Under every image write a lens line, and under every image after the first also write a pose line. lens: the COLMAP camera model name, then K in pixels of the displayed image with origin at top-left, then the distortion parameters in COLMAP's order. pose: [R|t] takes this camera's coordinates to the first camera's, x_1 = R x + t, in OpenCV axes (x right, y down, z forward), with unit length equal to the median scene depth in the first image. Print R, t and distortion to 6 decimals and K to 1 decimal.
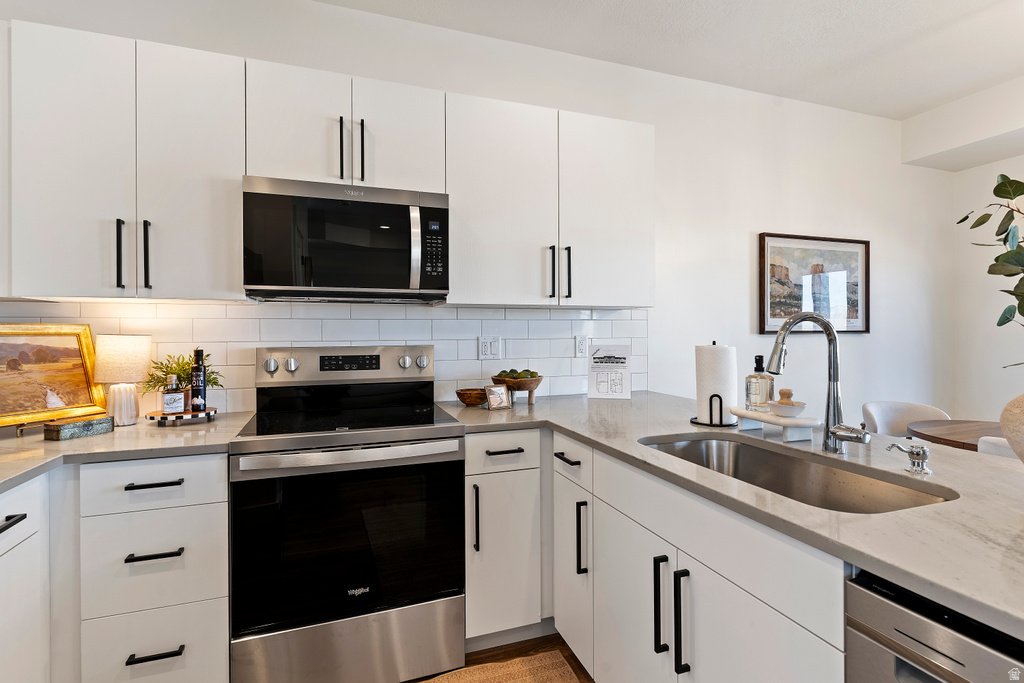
lens RADIAL K [[491.5, 0, 509.3], [0, 491.5, 334.3], [0, 0, 1]] dist [0.000634, -0.000233]
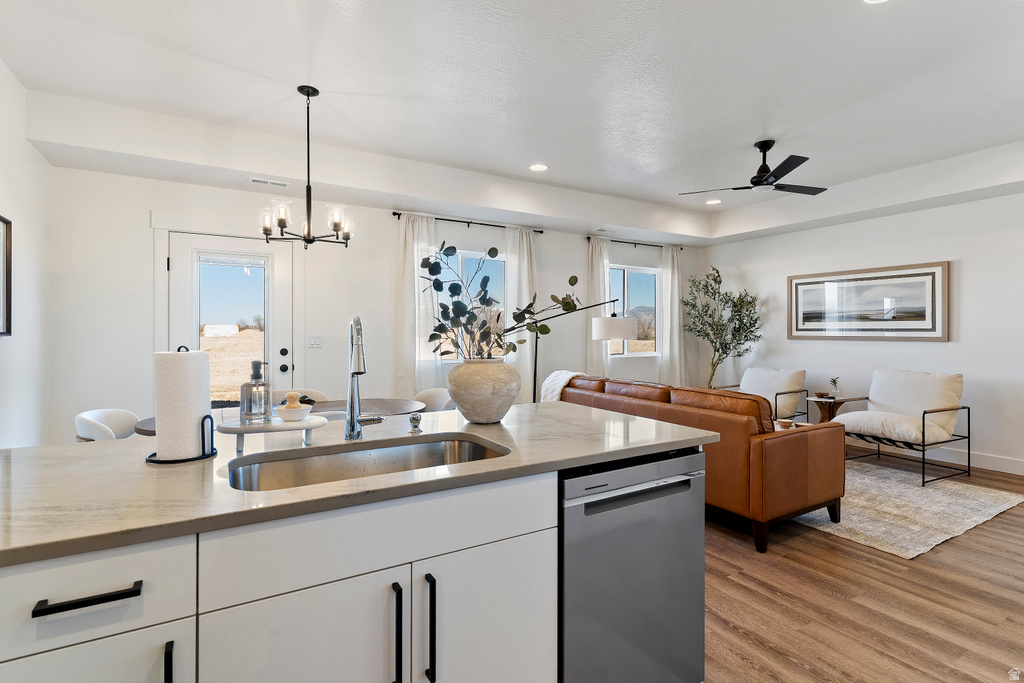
lens RADIAL K [[491.5, 0, 509.3], [0, 491.5, 334.3], [0, 0, 1]] dist [0.000634, -0.000233]
pose [[-0.190360, 0.002399, 0.981711, -0.377622], [0.003284, 0.999993, -0.001807, -0.000073], [-0.981709, 0.002879, -0.190367, 0.610359]]
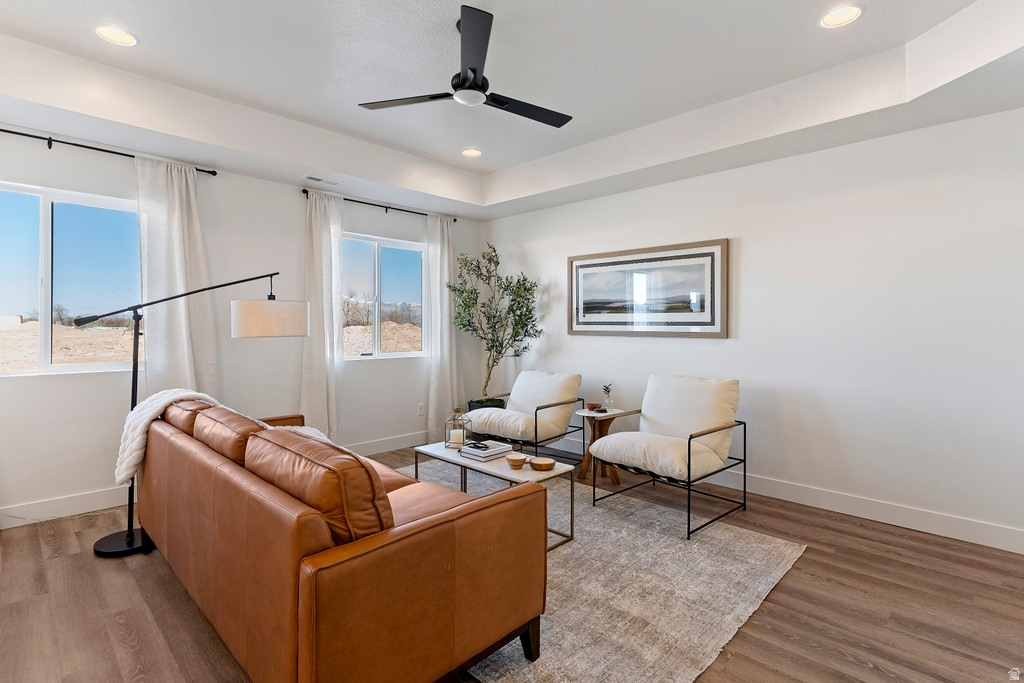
lens RADIAL K [[493.6, 0, 513.2], [0, 493.6, 329.8], [0, 0, 1]] dist [0.001156, 0.000363]
pose [[-0.448729, -0.001332, 0.893667, 0.196592], [0.002428, 0.999993, 0.002709, -0.001886], [-0.893665, 0.003385, -0.448723, -0.305410]]
